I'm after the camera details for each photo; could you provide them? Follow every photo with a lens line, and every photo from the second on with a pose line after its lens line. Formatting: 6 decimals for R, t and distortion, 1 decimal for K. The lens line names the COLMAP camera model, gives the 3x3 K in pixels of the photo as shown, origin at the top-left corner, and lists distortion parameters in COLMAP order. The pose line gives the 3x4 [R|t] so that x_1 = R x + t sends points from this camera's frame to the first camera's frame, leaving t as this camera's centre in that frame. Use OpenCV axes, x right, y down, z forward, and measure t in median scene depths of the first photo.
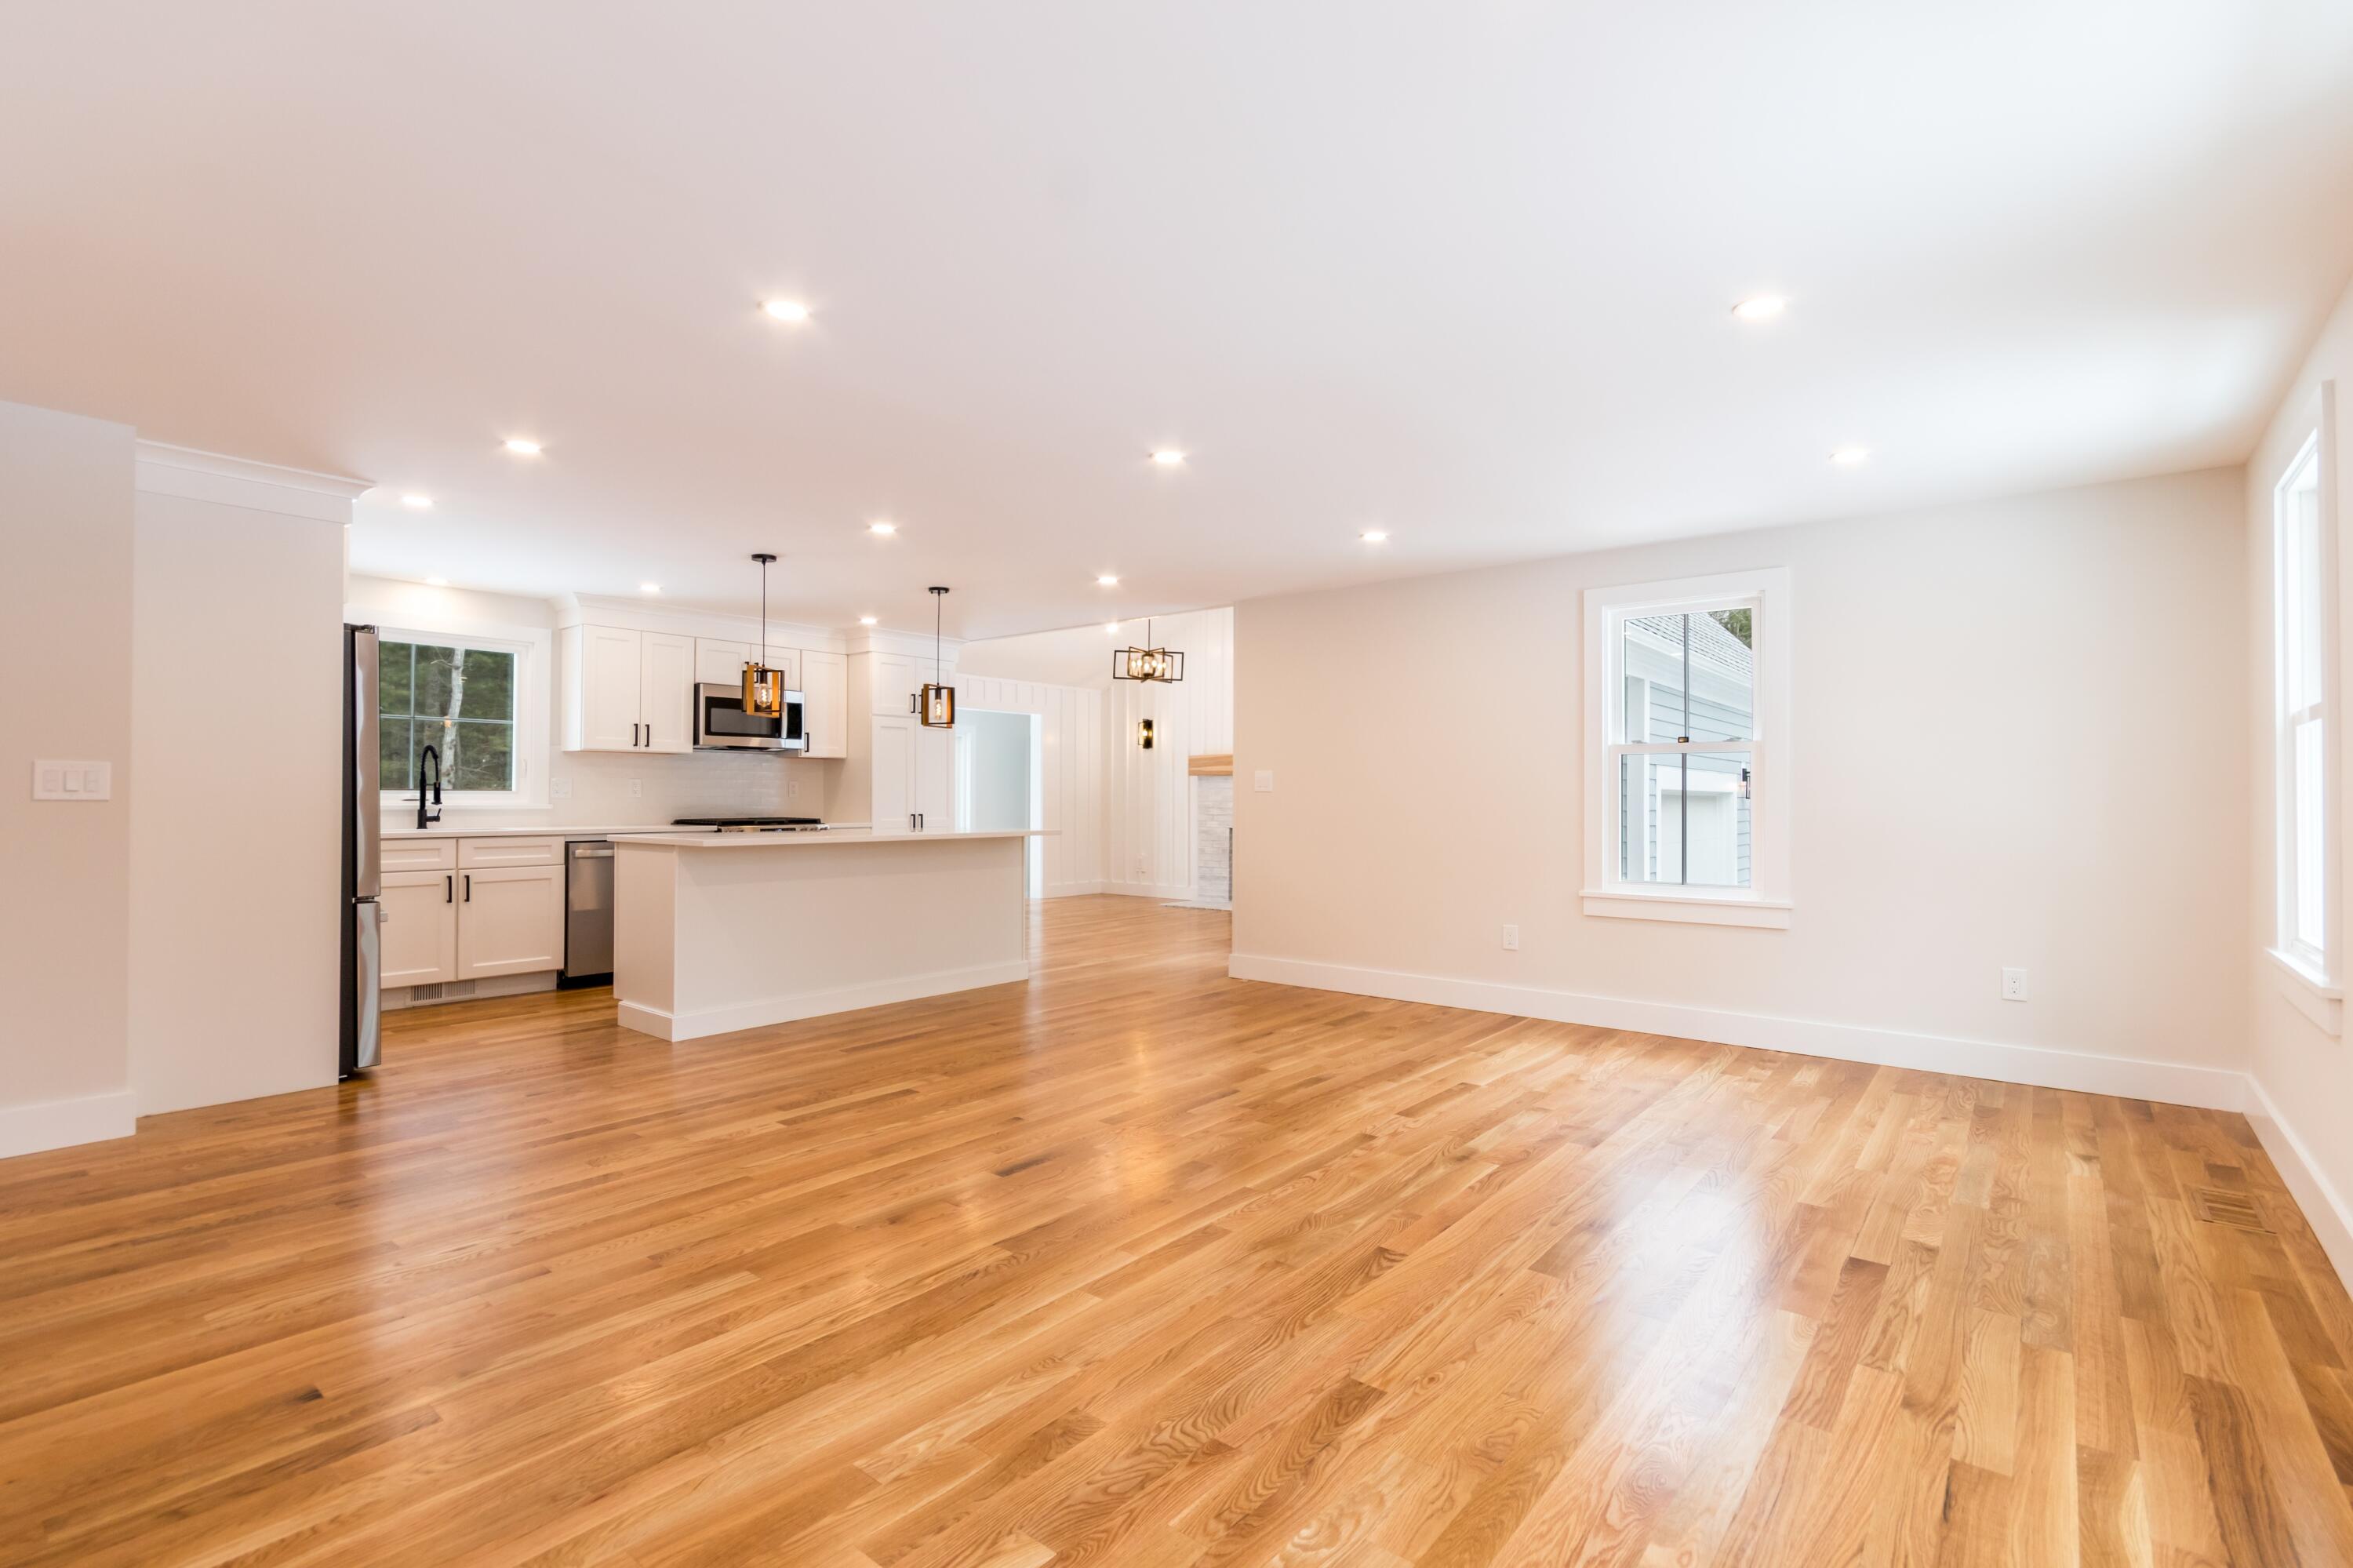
lens RADIAL K [[1081.0, 0, 1176.9], [0, 1081.0, 787.7], [0, 0, 1]] dist [0.004719, 0.000674]
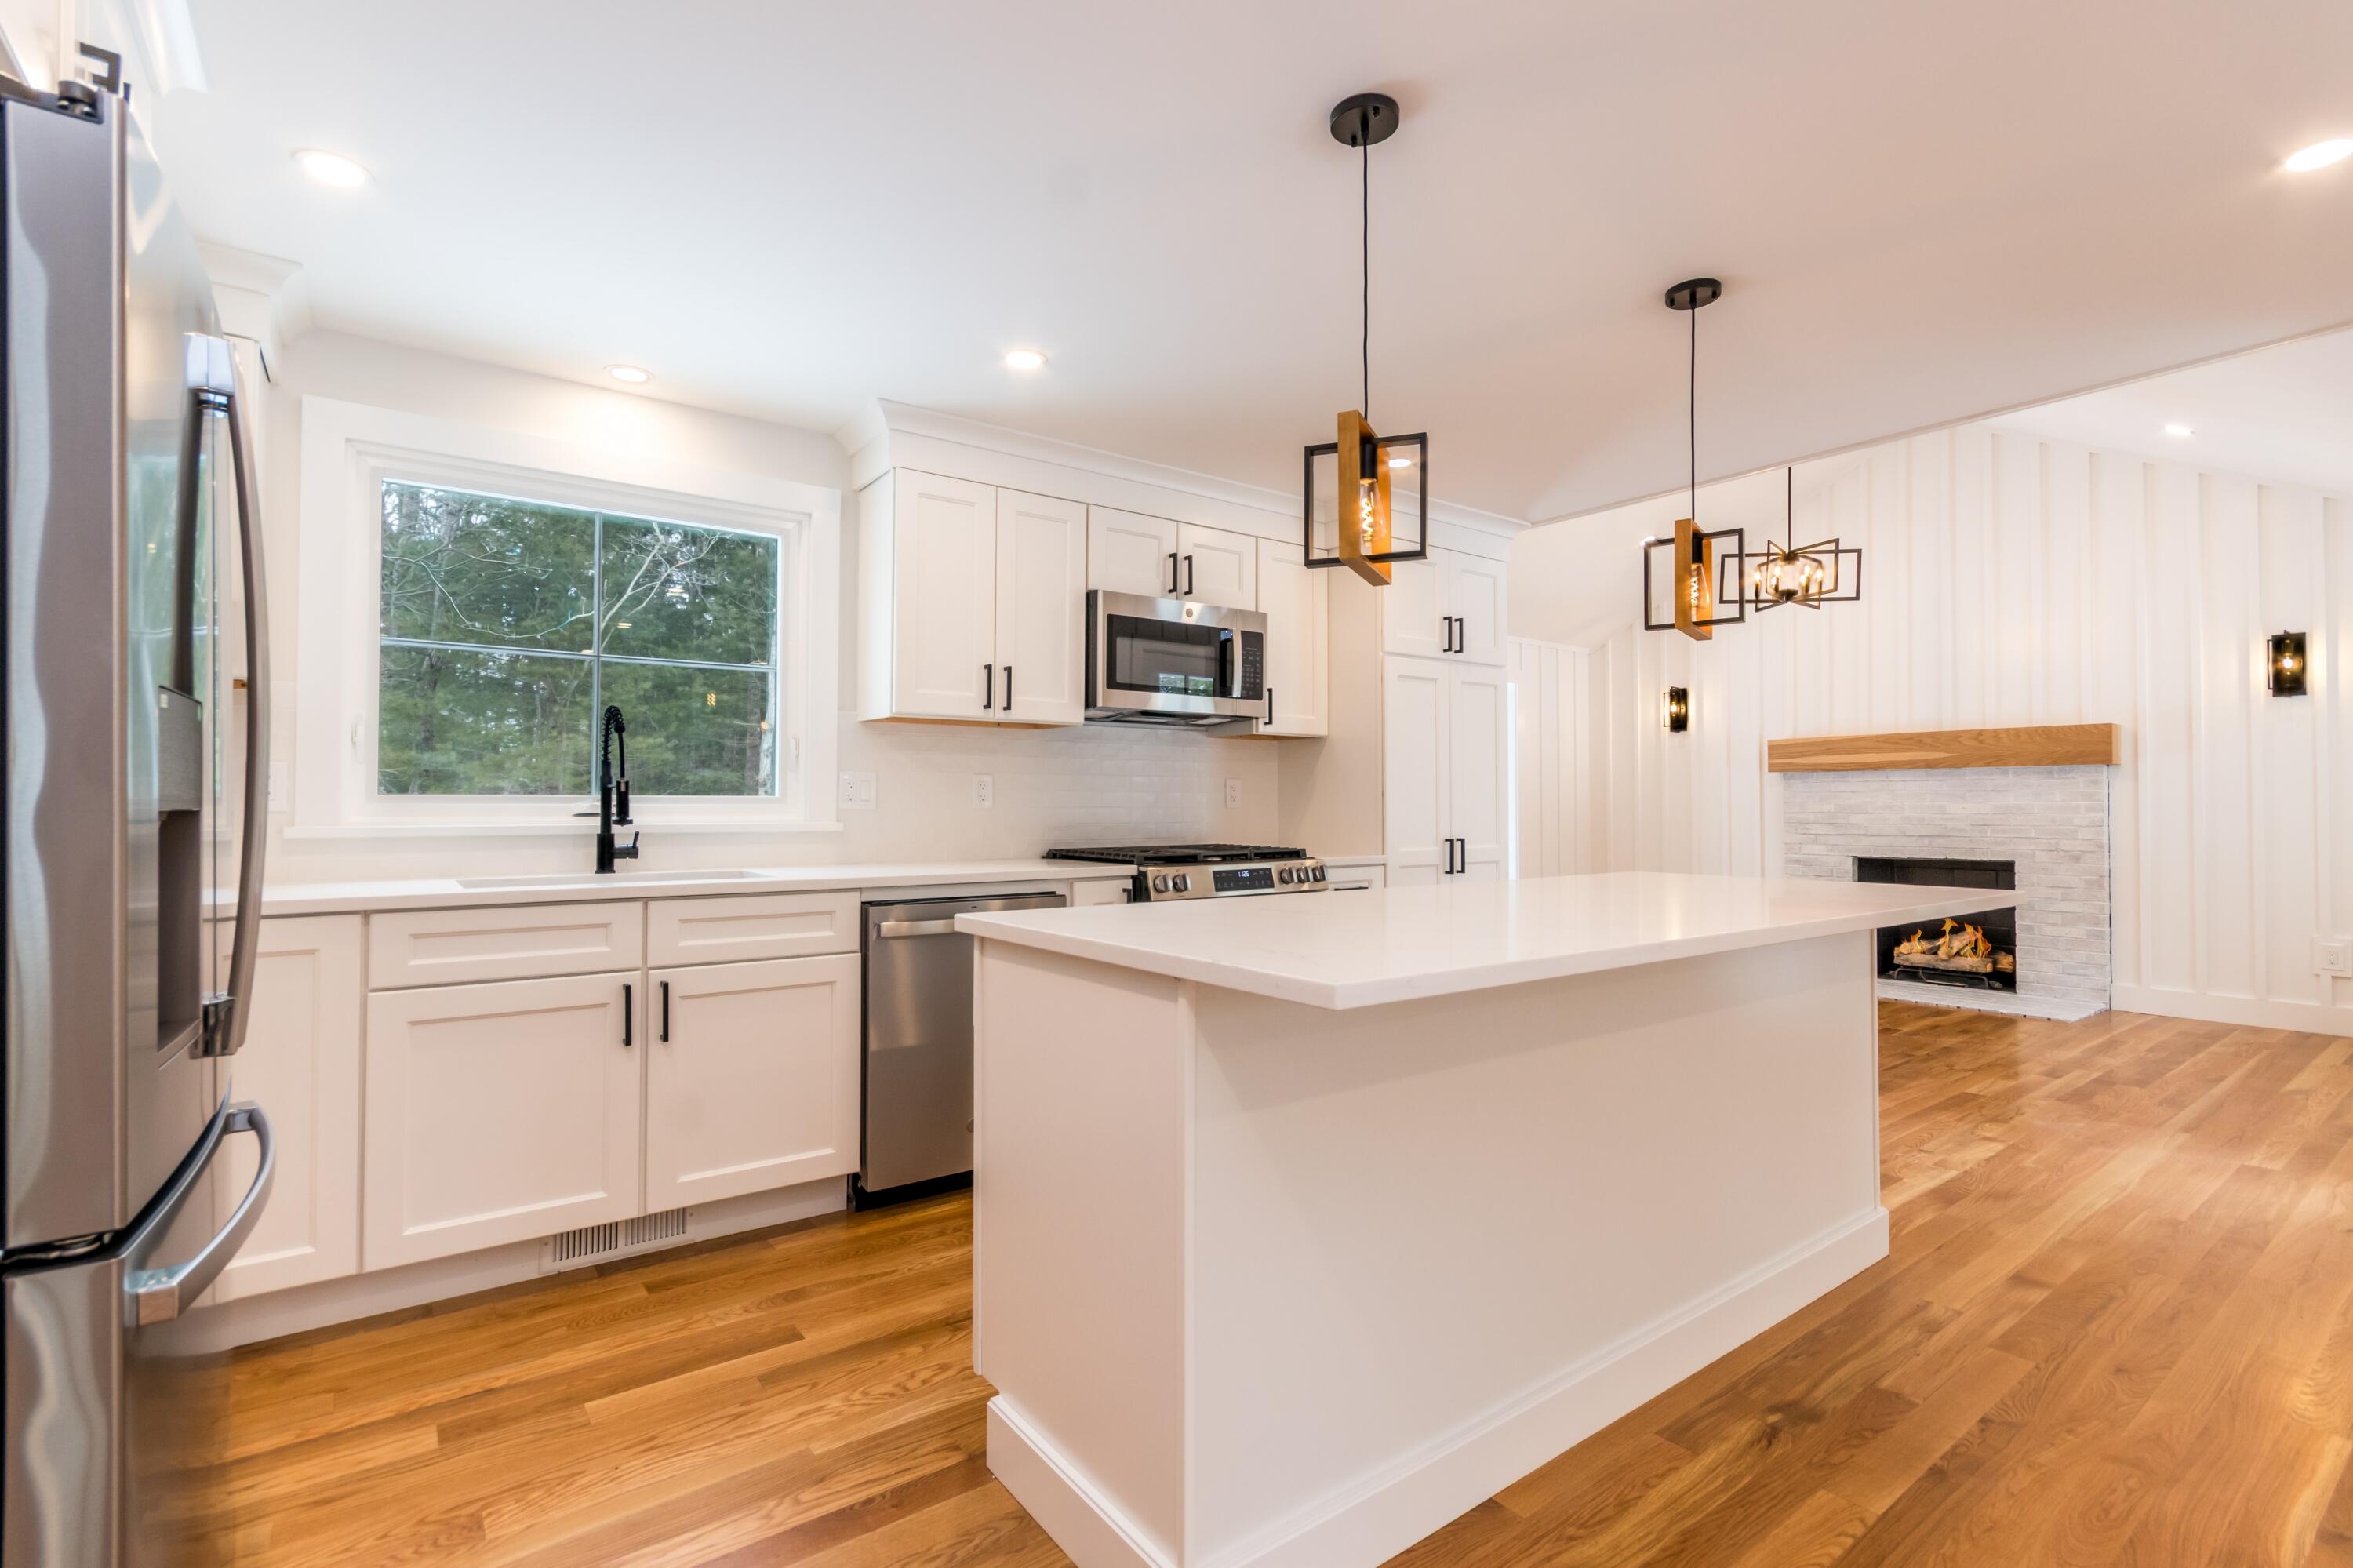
lens RADIAL K [[1081.0, 0, 1169.7], [0, 1081.0, 799.8], [0, 0, 1]] dist [0.004719, 0.000674]
pose [[0.967919, -0.001730, -0.251258, -0.293843], [0.002845, 0.999988, 0.004075, 0.002595], [0.251248, -0.004659, 0.967912, 0.537079]]
